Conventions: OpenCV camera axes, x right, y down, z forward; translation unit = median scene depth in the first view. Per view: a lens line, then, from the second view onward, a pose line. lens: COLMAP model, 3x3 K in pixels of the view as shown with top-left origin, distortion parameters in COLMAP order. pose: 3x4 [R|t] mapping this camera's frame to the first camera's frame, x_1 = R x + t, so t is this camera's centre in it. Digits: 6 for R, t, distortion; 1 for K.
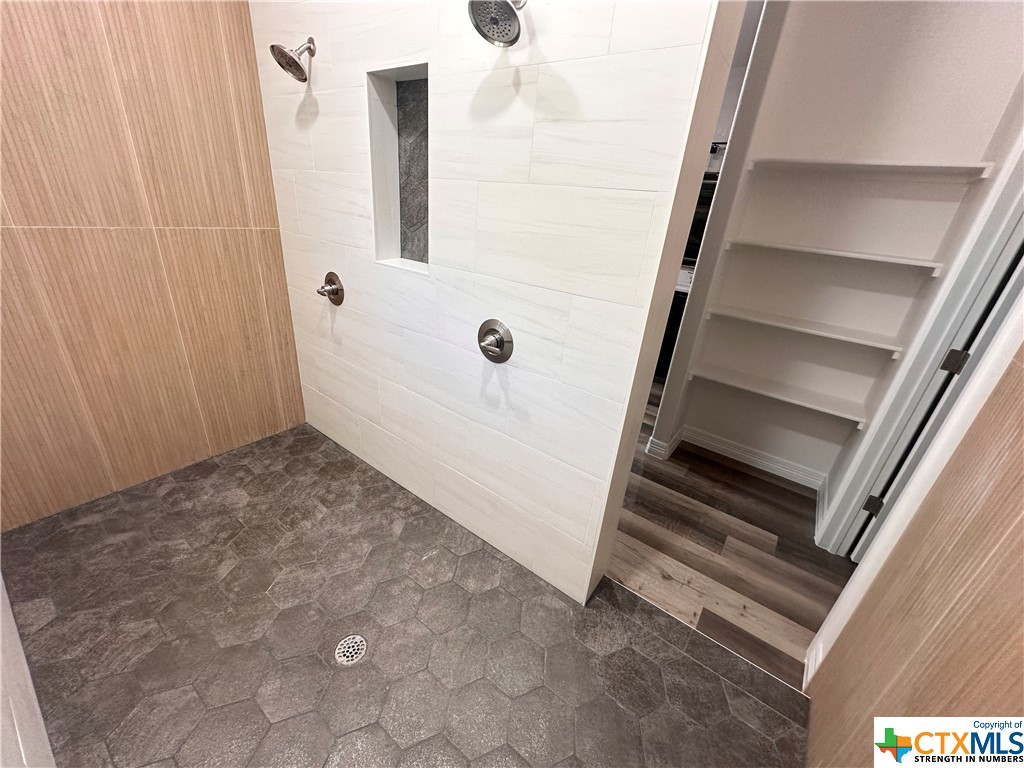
lens RADIAL K [[407.5, 0, 512.0], [0, 407.5, 384.0], [0, 0, 1]] dist [-0.003326, -0.000457]
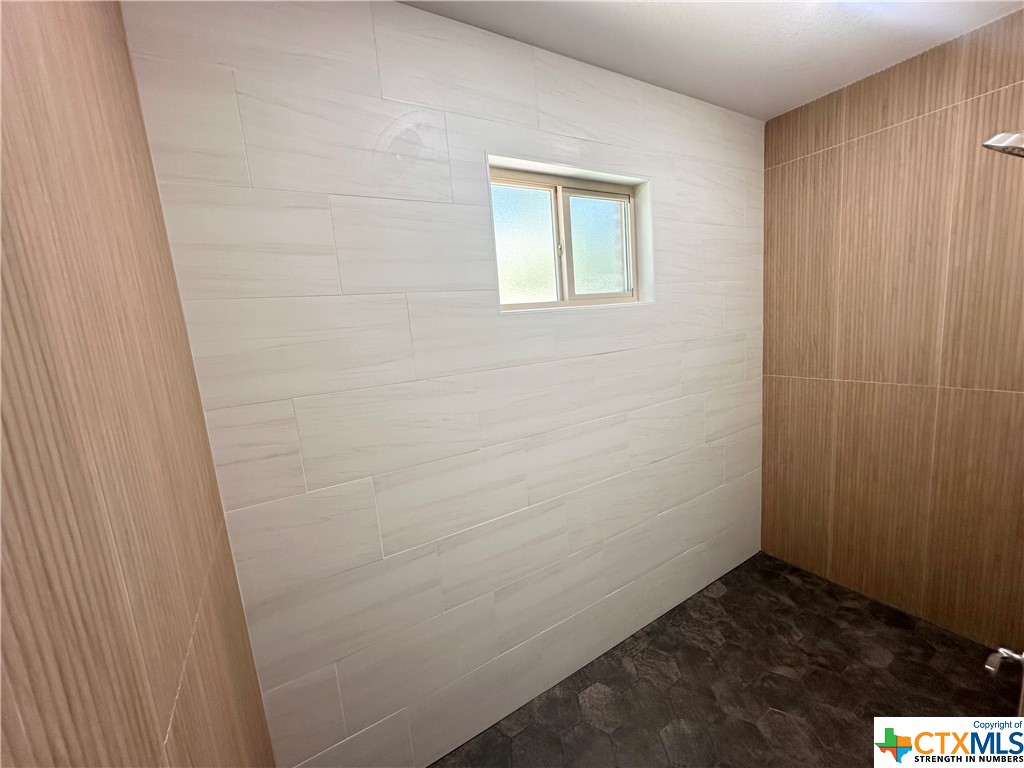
lens RADIAL K [[407.5, 0, 512.0], [0, 407.5, 384.0], [0, 0, 1]] dist [-0.003326, -0.000457]
pose [[-0.383326, 0.088681, -0.919346, 0.530325], [-0.330064, 0.916498, 0.226028, -0.271682], [0.862623, 0.390085, -0.322047, 0.390434]]
